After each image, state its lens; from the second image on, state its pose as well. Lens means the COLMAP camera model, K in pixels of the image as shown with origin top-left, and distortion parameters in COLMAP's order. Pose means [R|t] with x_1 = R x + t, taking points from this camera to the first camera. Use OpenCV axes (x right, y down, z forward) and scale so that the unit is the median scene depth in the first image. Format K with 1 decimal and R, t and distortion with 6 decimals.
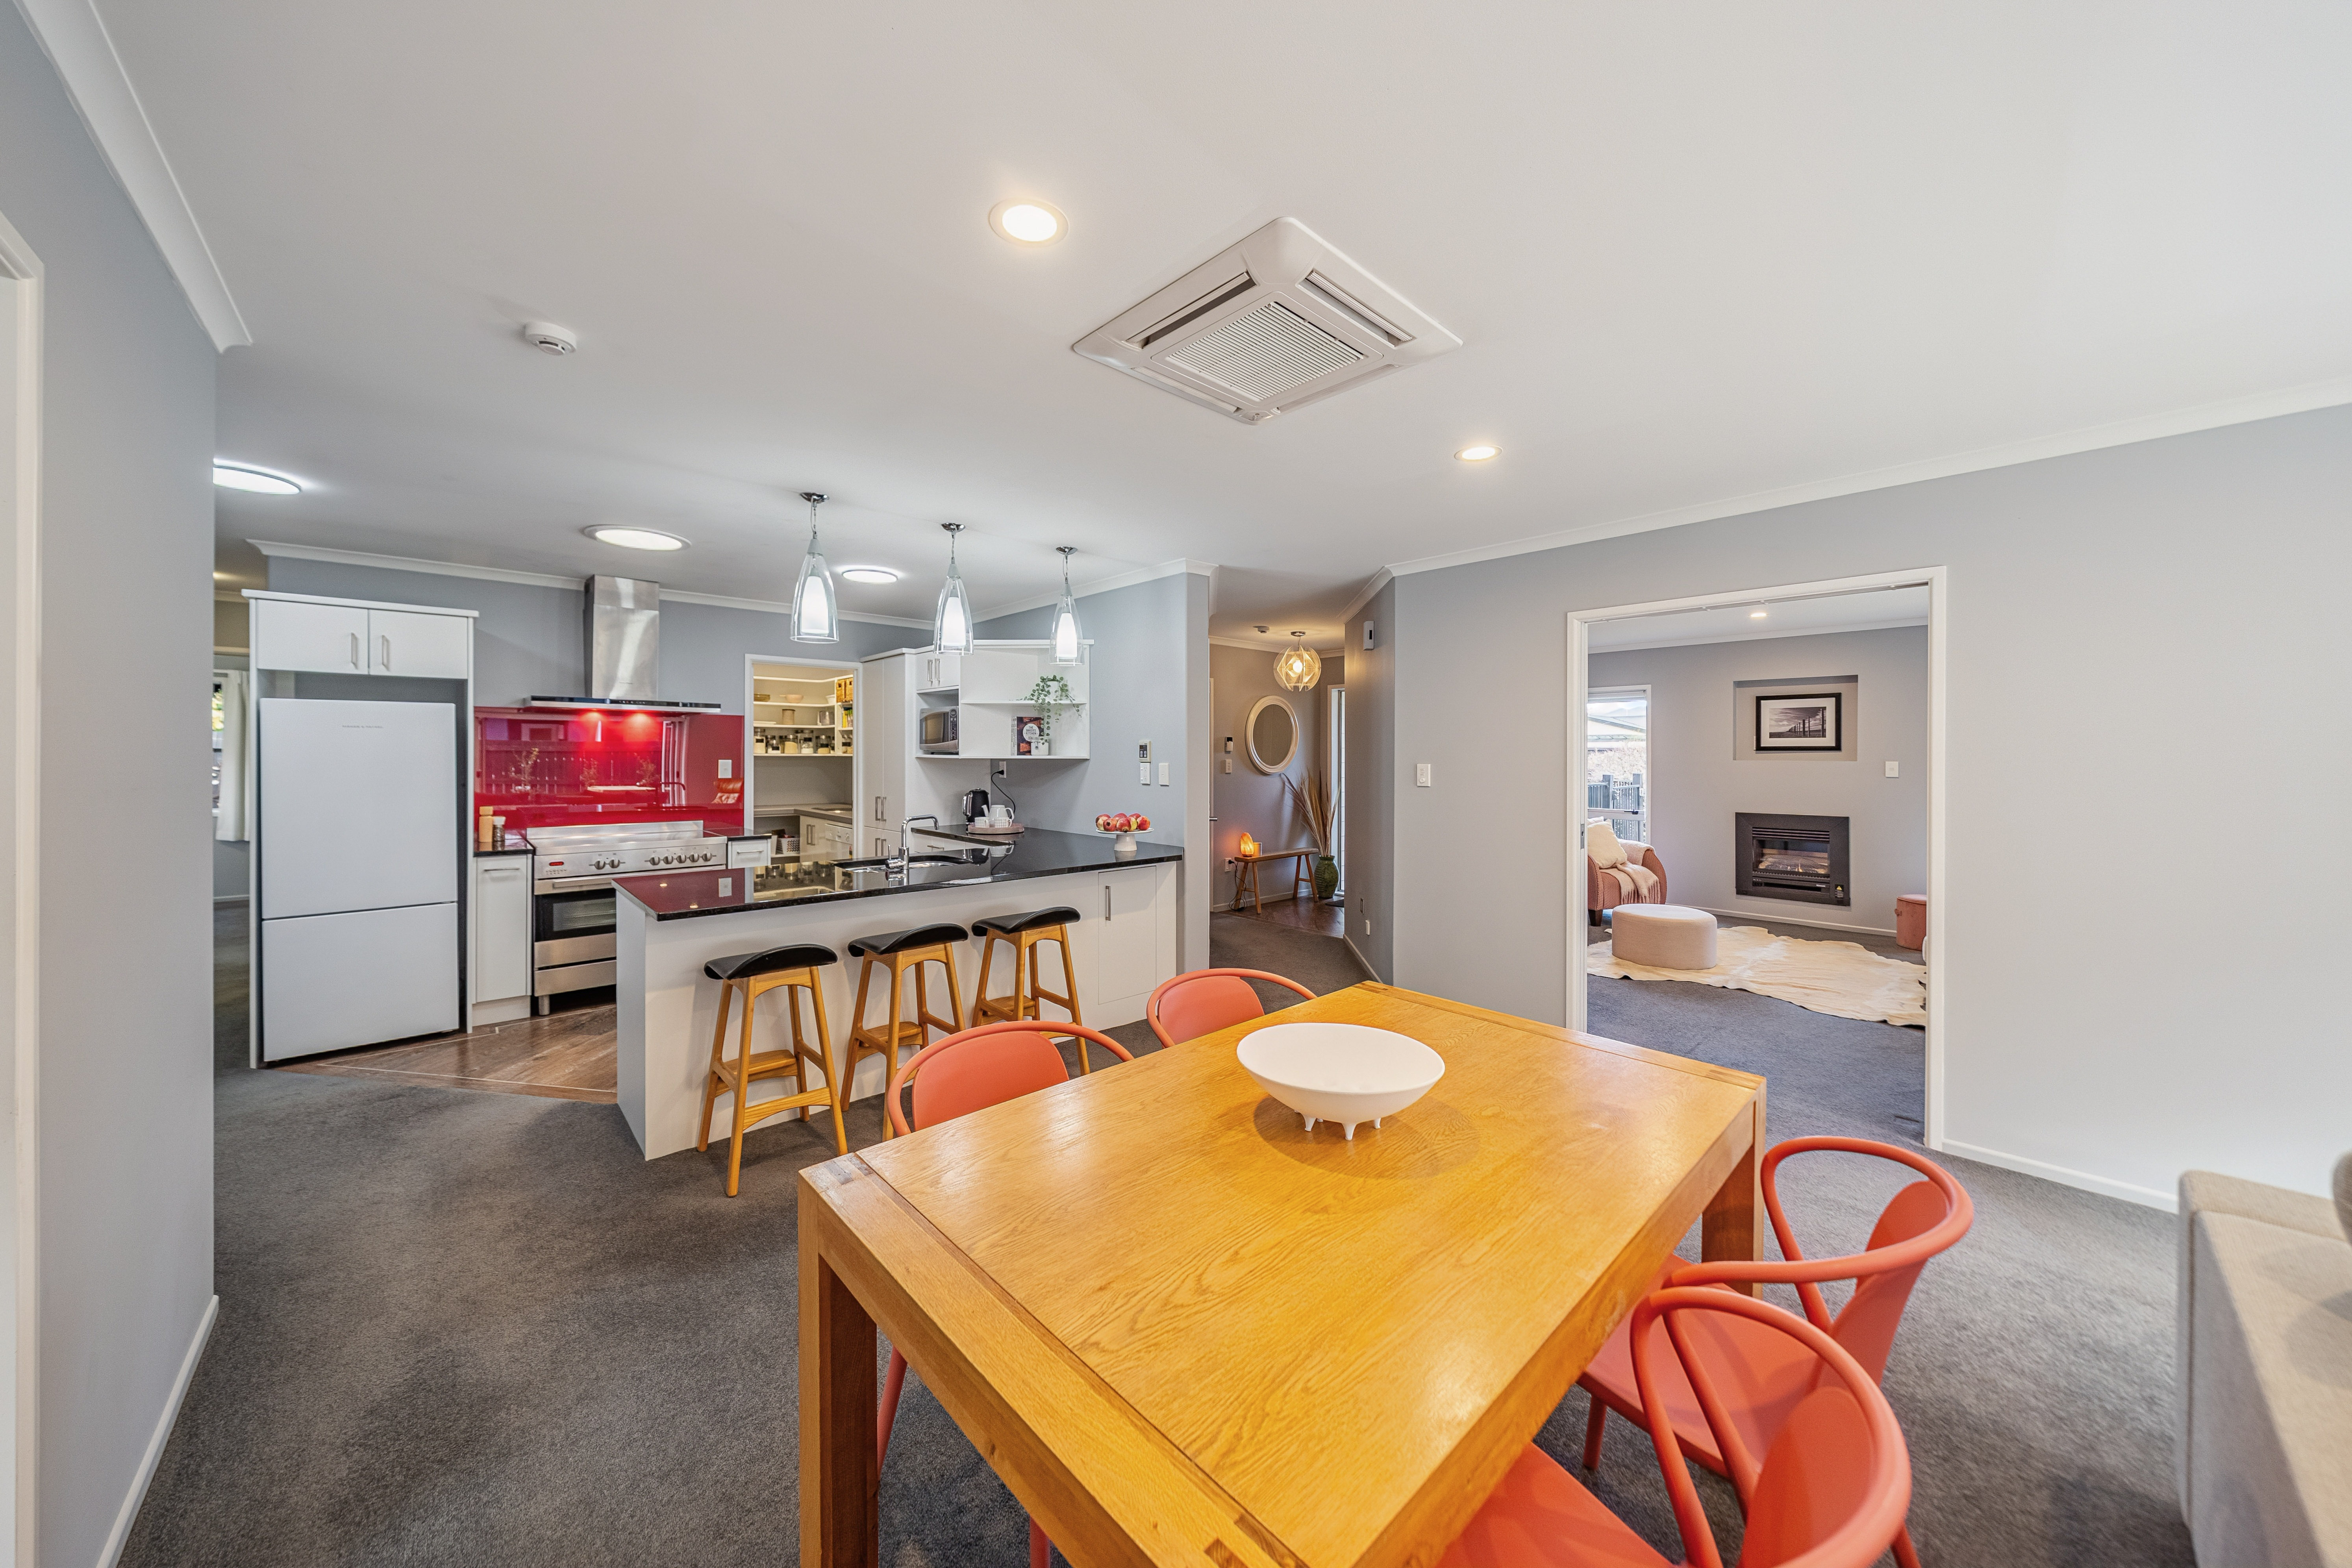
lens RADIAL K [[808.2, 0, 1169.5], [0, 808.2, 756.8], [0, 0, 1]] dist [-0.001378, -0.000204]
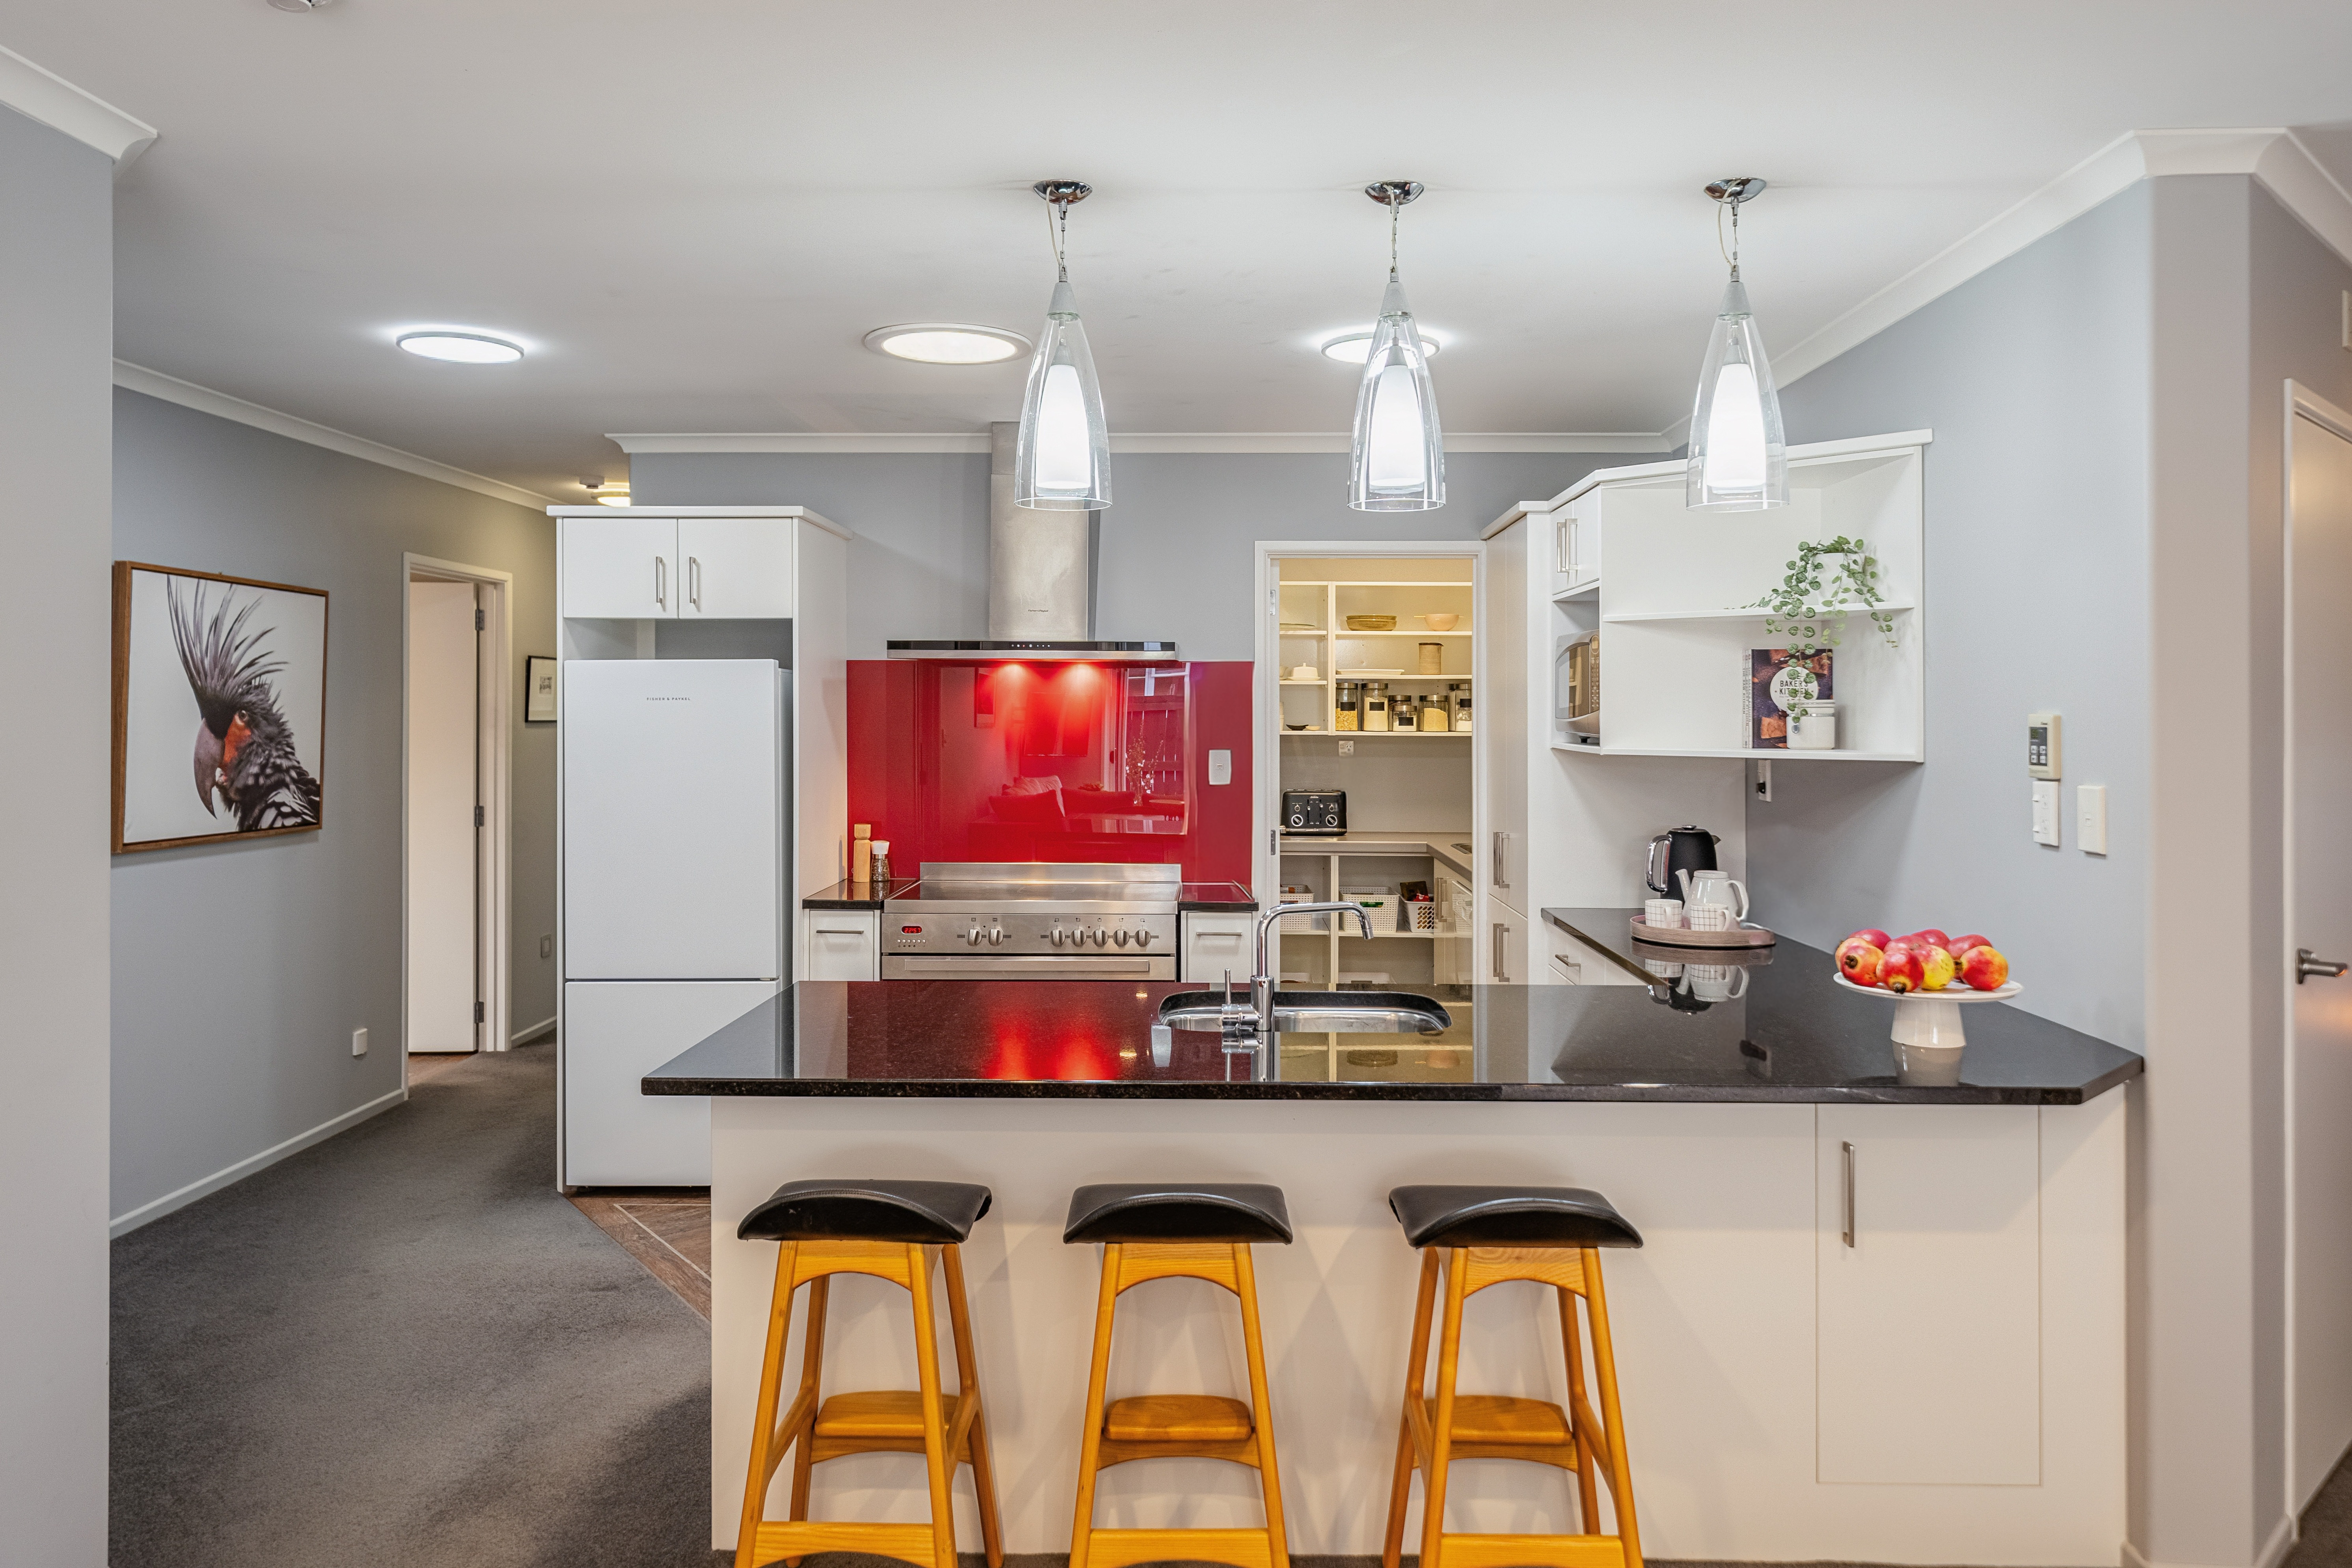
lens RADIAL K [[1611.7, 0, 1191.5], [0, 1611.7, 718.6], [0, 0, 1]] dist [0.008199, -0.001508]
pose [[0.729427, 0.000036, -0.684059, 0.159796], [-0.001490, 0.999998, -0.001537, -0.015996], [0.684057, 0.002140, 0.729425, 0.260274]]
